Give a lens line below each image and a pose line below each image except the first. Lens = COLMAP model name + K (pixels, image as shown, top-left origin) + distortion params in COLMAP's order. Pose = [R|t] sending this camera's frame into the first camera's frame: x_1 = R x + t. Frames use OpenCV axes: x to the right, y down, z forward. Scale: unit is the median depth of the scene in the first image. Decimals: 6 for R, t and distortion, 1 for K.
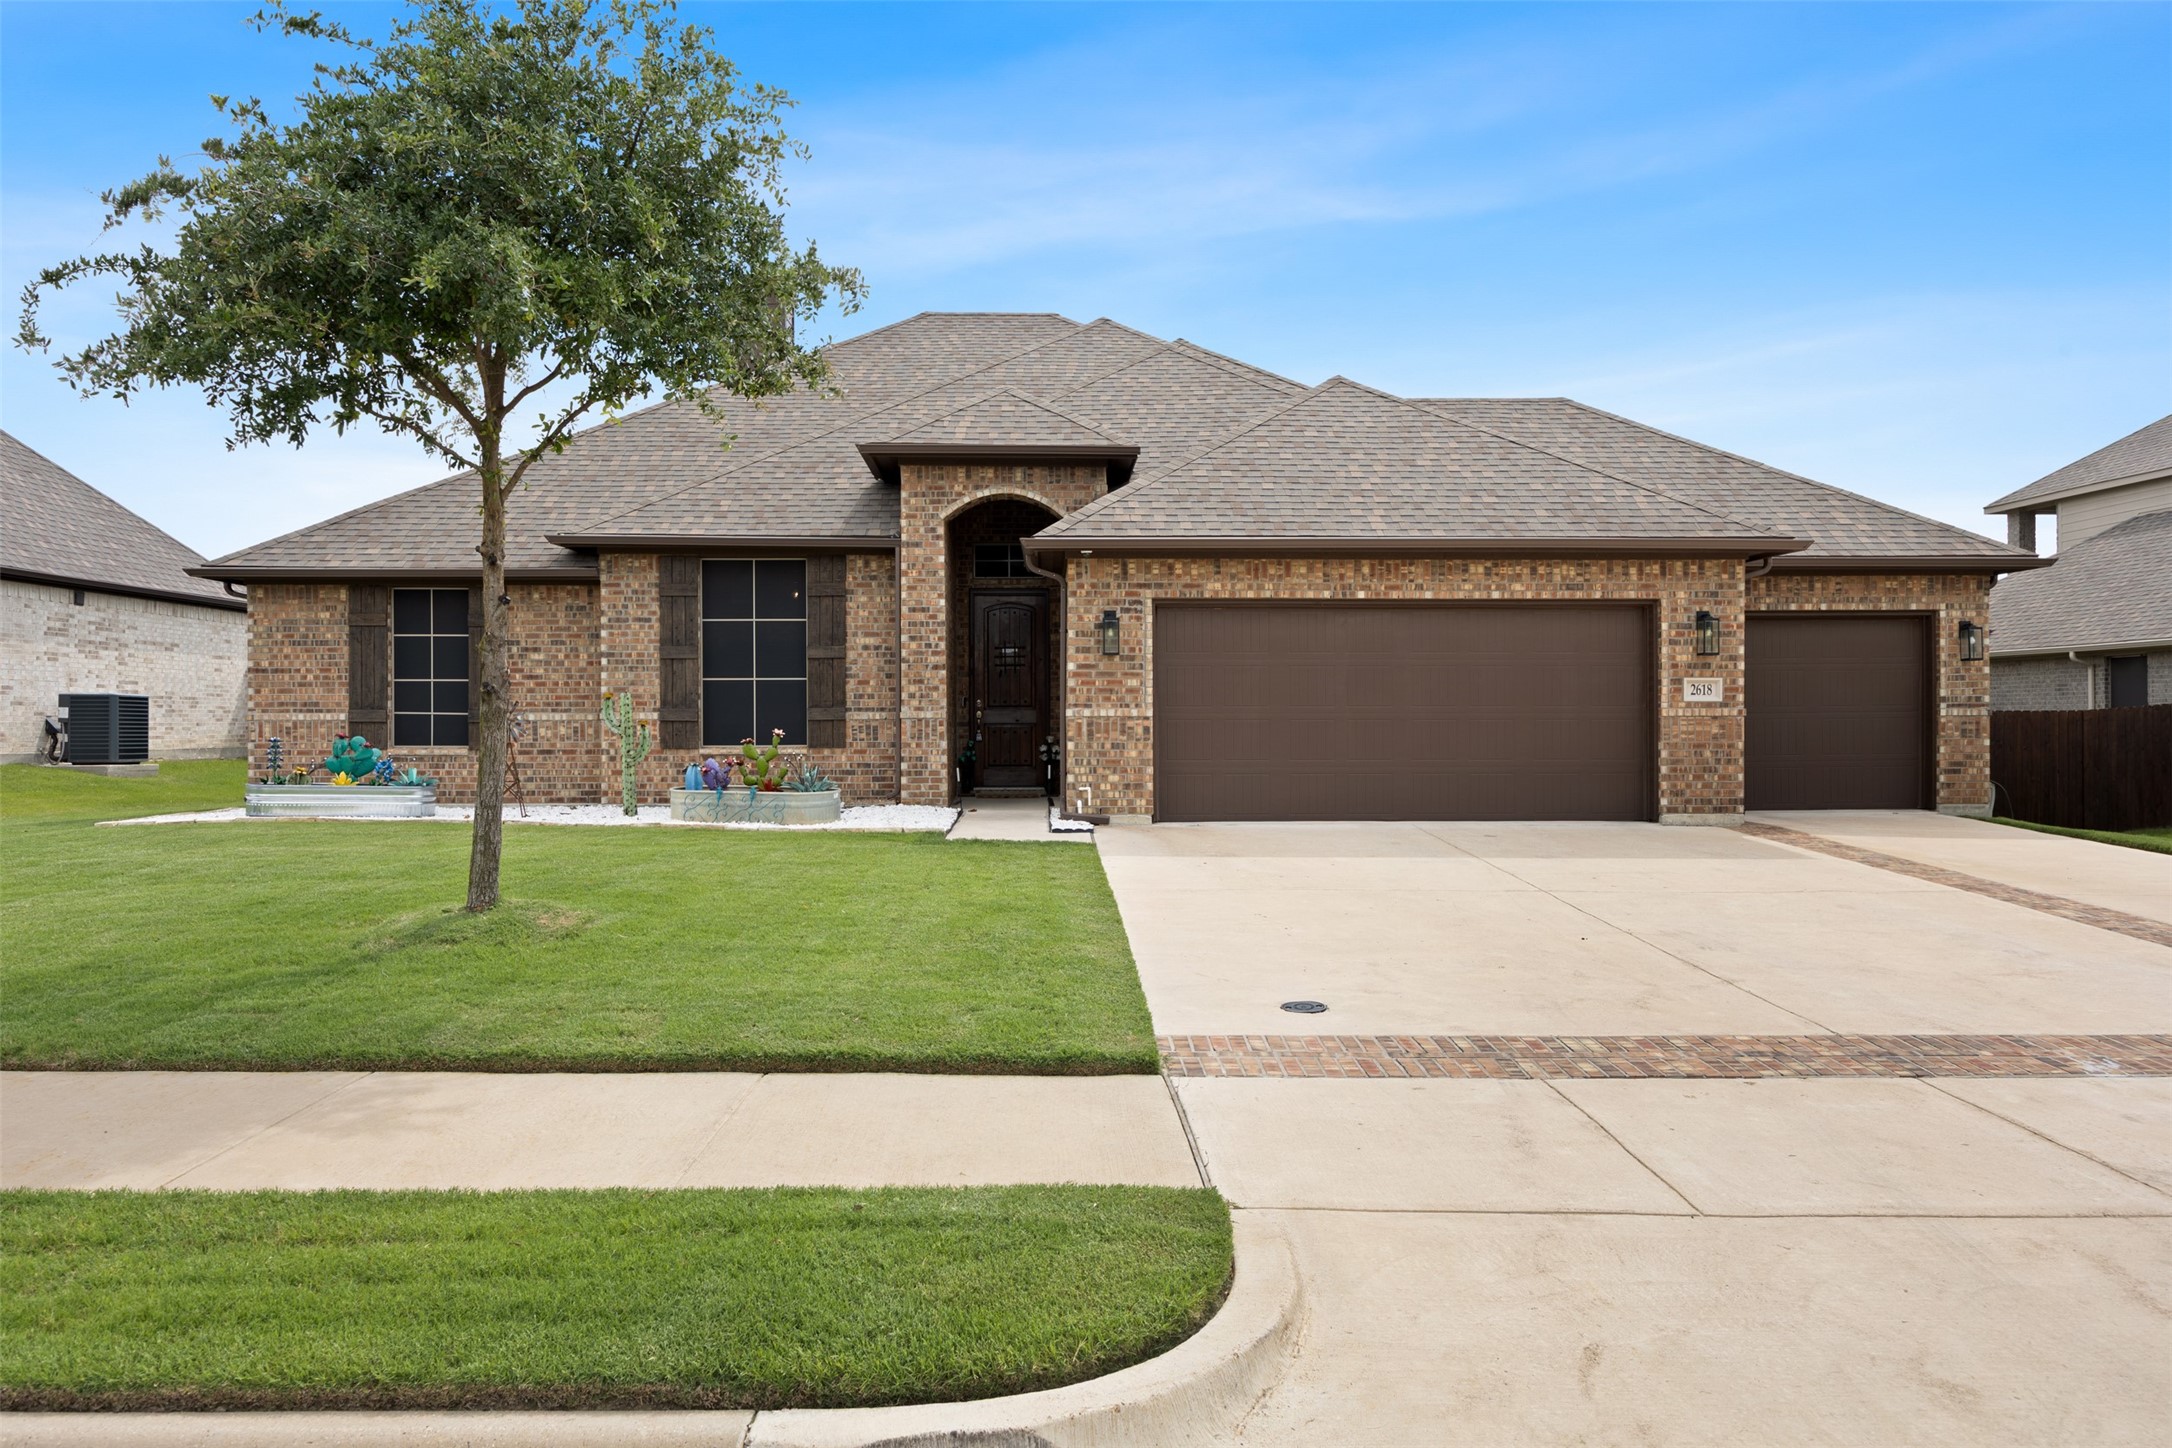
lens RADIAL K [[1557.6, 0, 1087.3], [0, 1557.6, 719.3], [0, 0, 1]] dist [-0.019244, 0.000668]
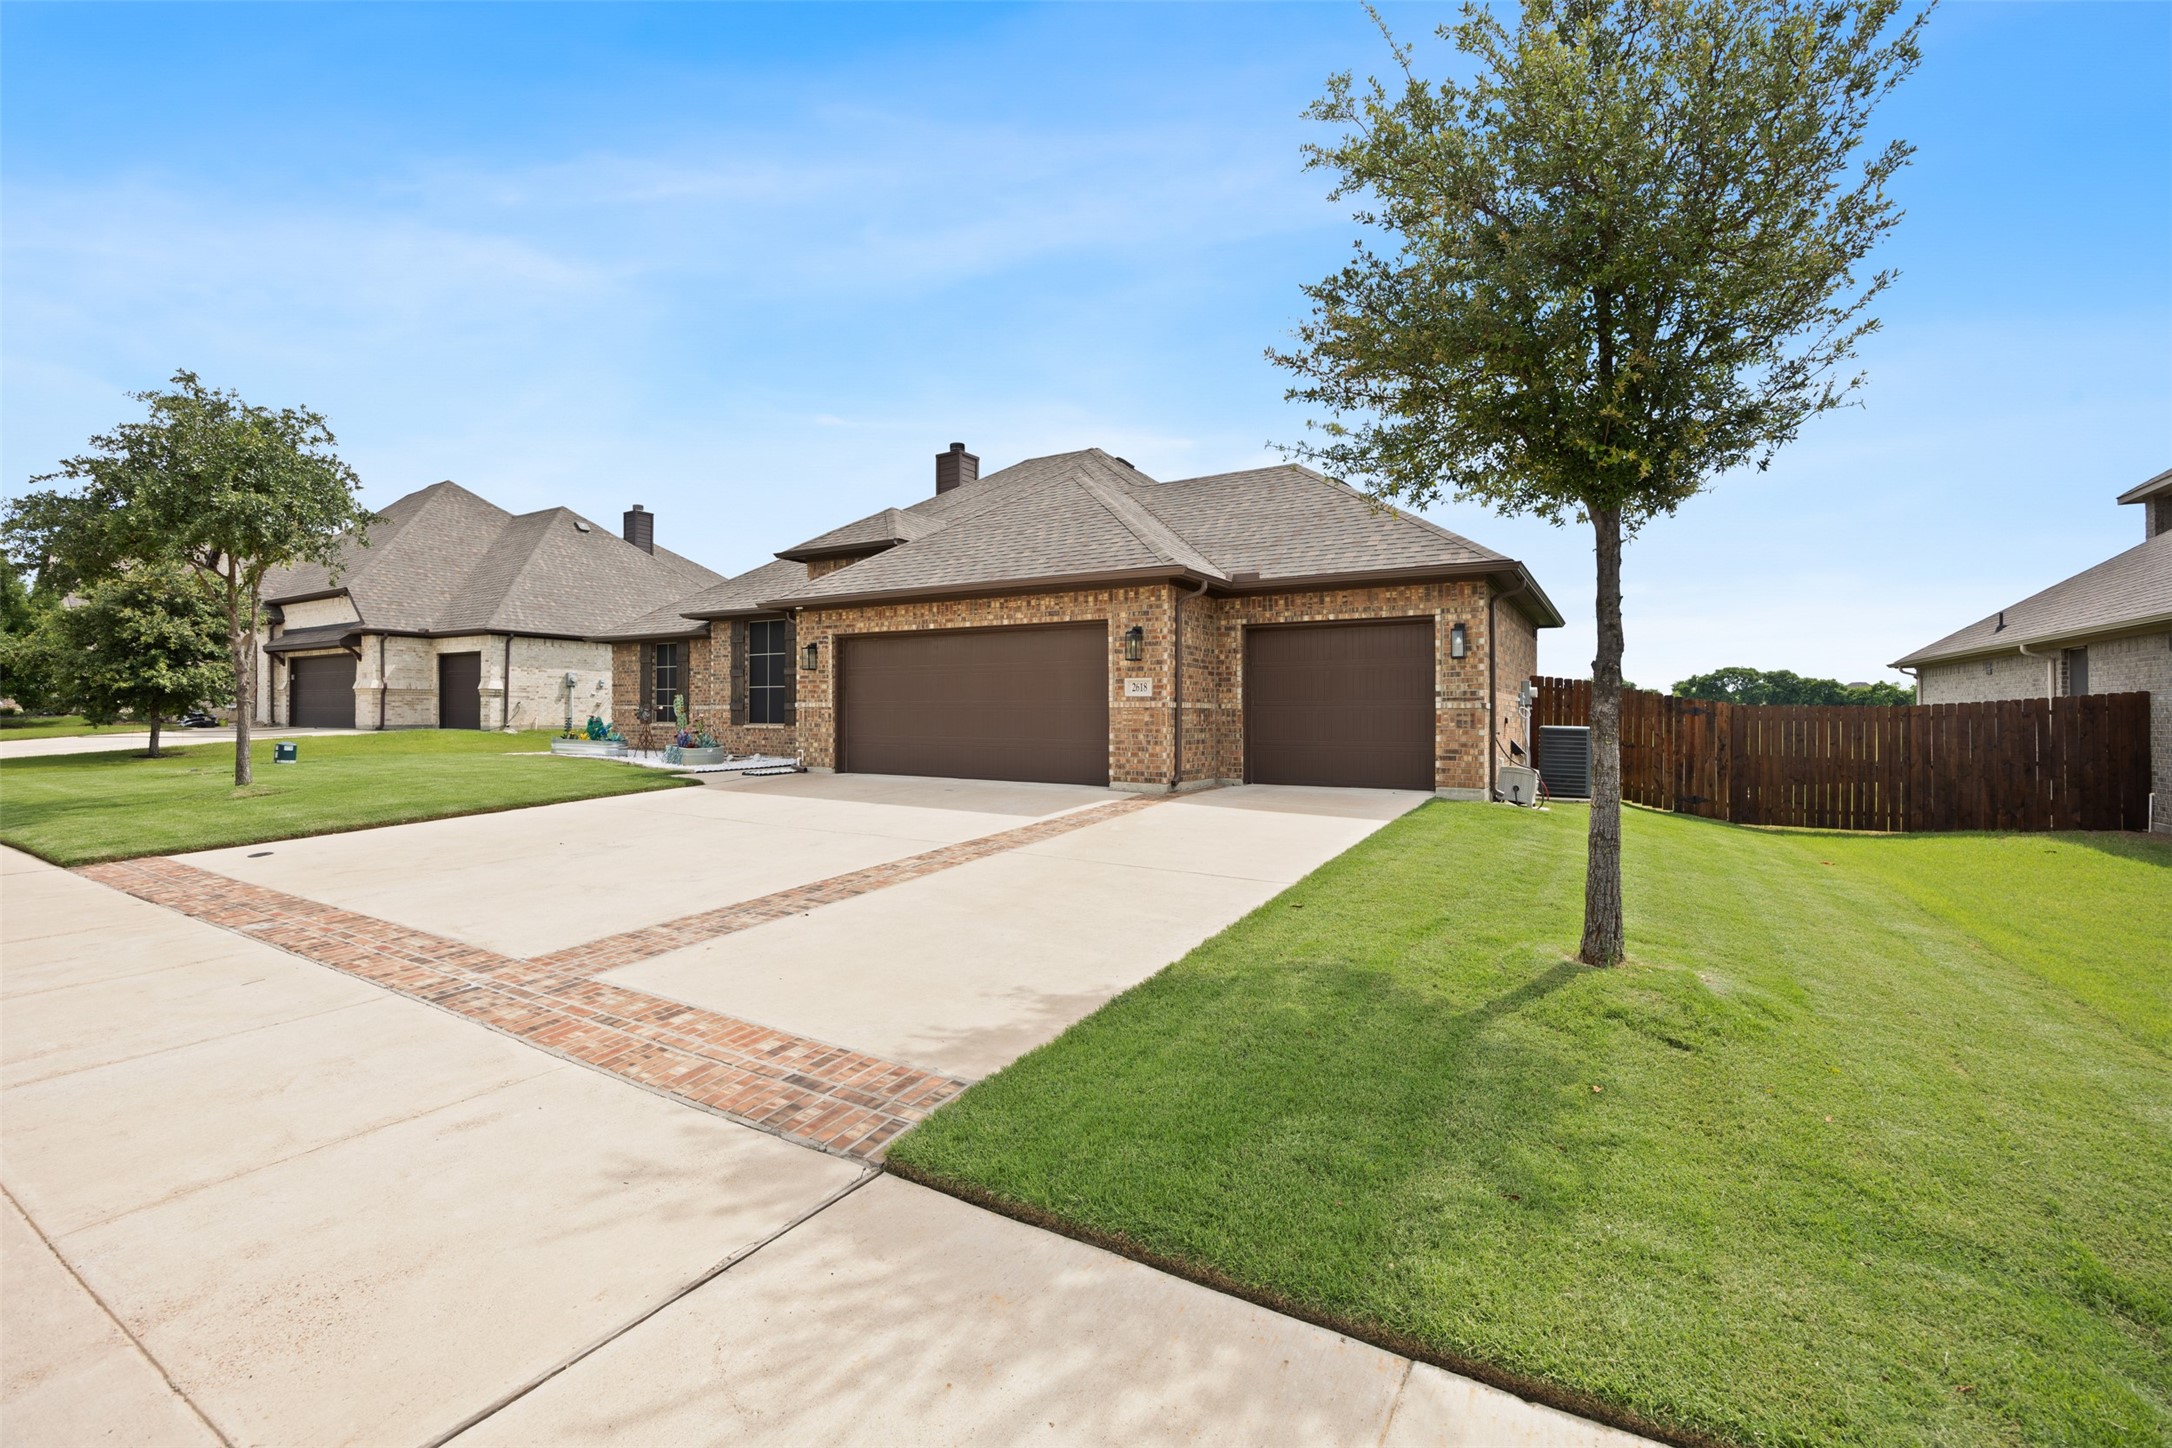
lens RADIAL K [[949.9, 0, 1081.1], [0, 949.9, 719.2], [0, 0, 1]] dist [0.003273, 0.000175]
pose [[0.836916, 0.008243, -0.547269, 0.715653], [-0.005345, 0.999962, 0.006889, 0.002139], [0.547305, -0.002840, 0.836928, 0.280975]]
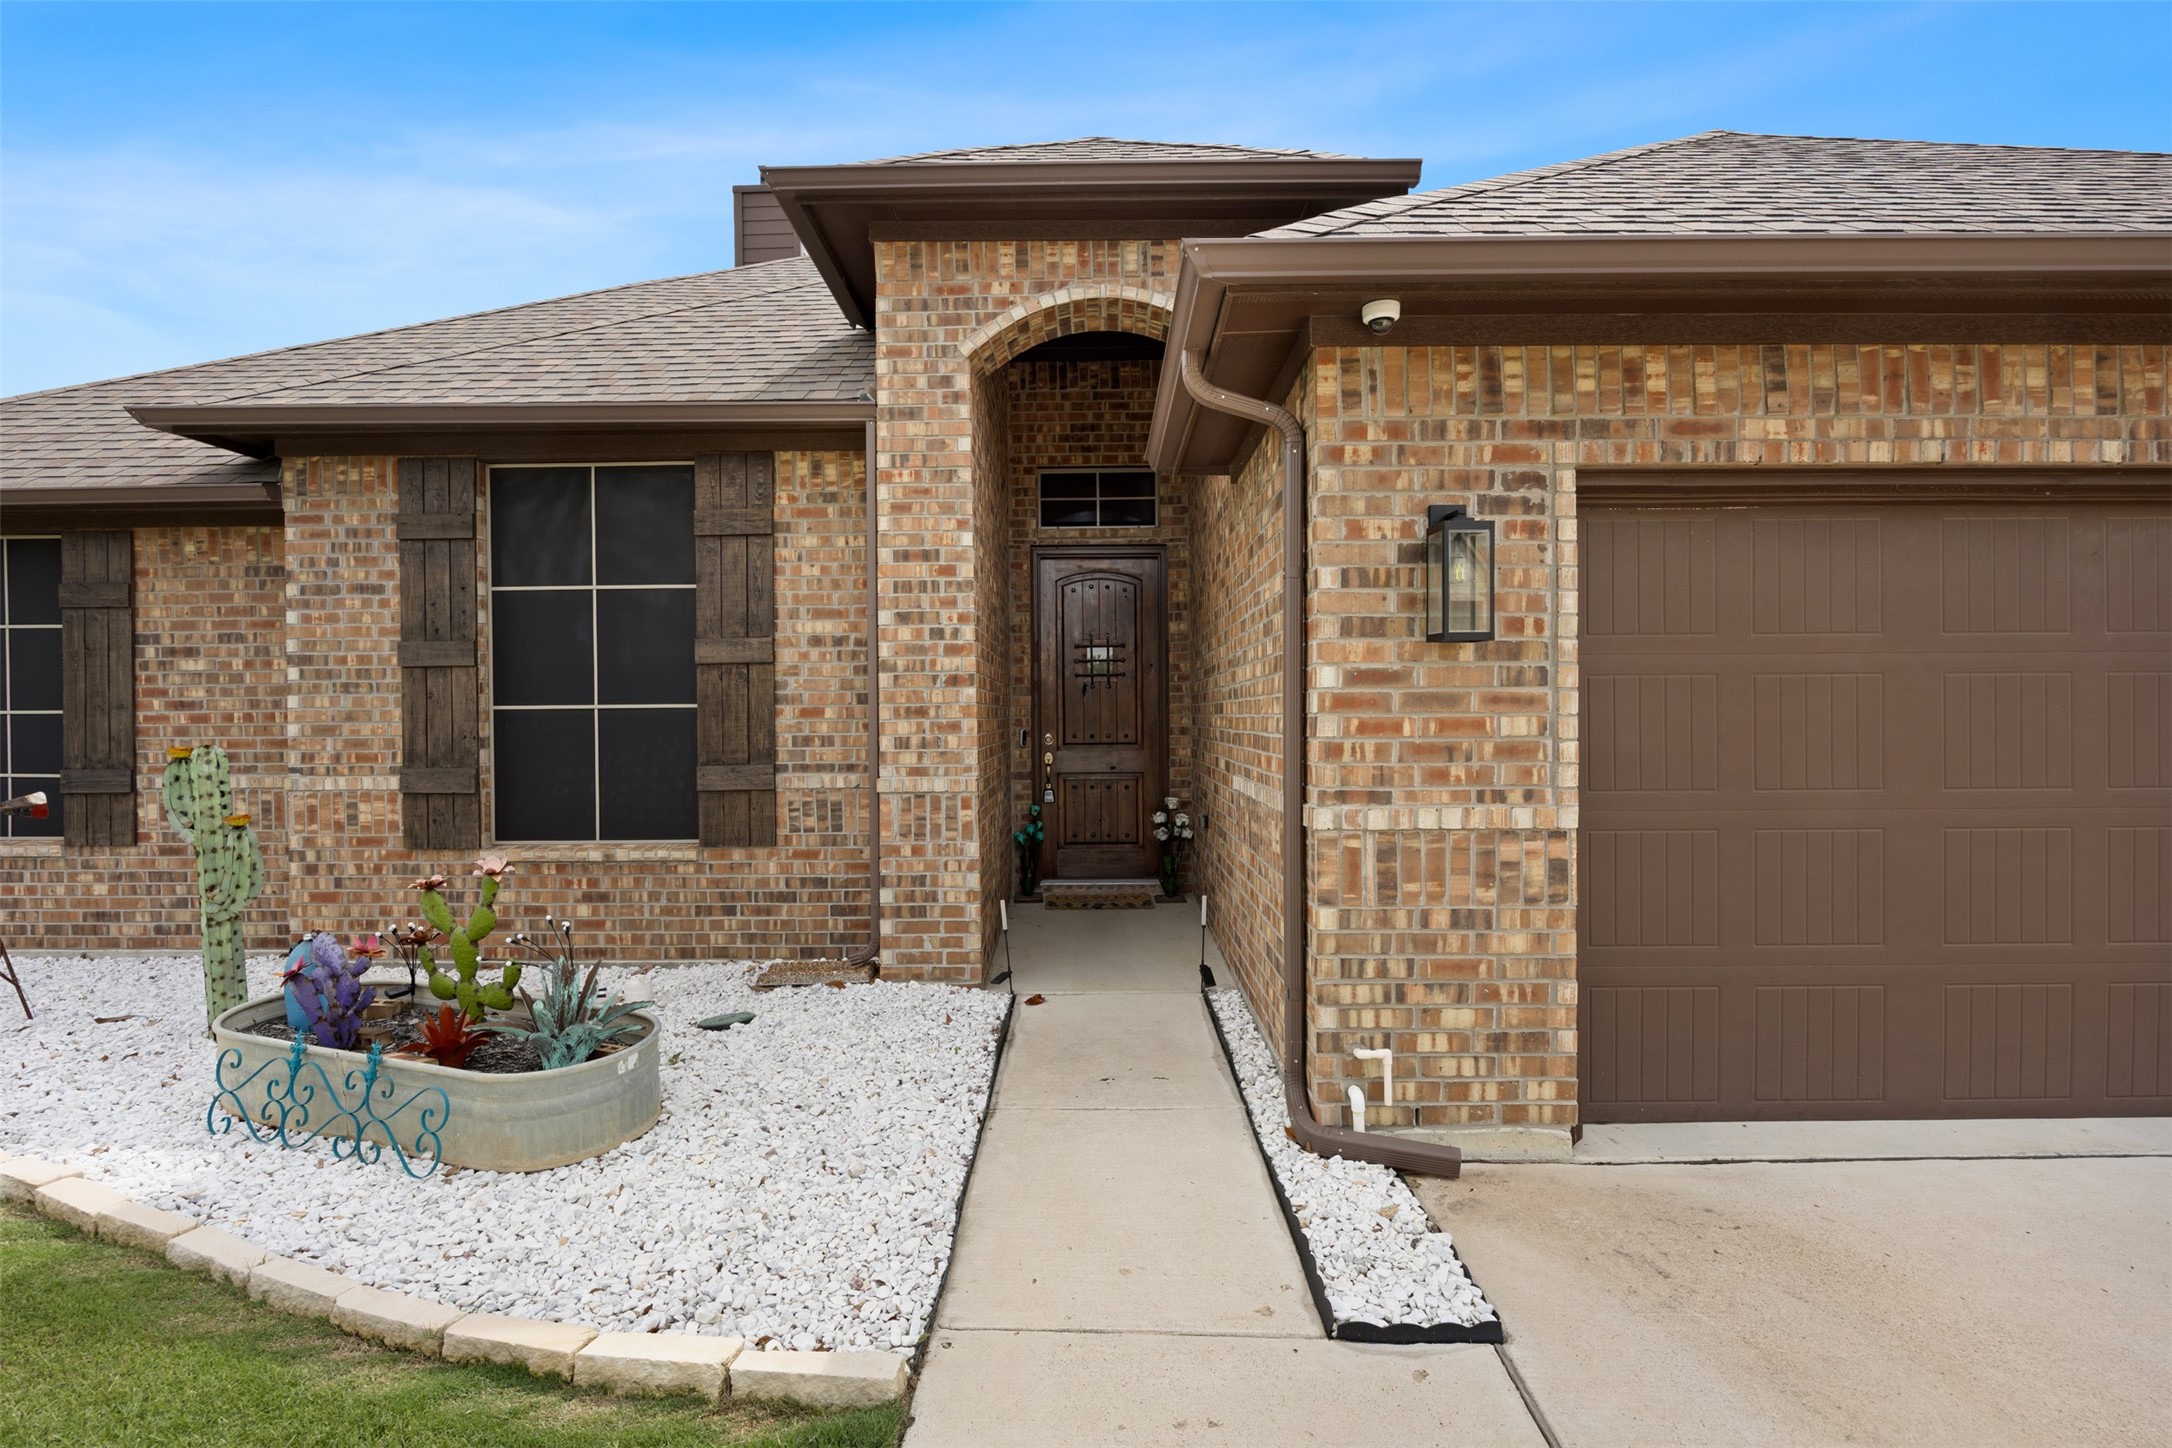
lens RADIAL K [[1028.1, 0, 1079.8], [0, 1028.1, 719.9], [0, 0, 1]] dist [-0.015529, 0.000179]
pose [[0.999184, -0.005434, -0.040014, -0.048108], [0.005812, 0.999940, 0.009335, -0.024504], [0.039961, -0.009560, 0.999156, 0.699067]]
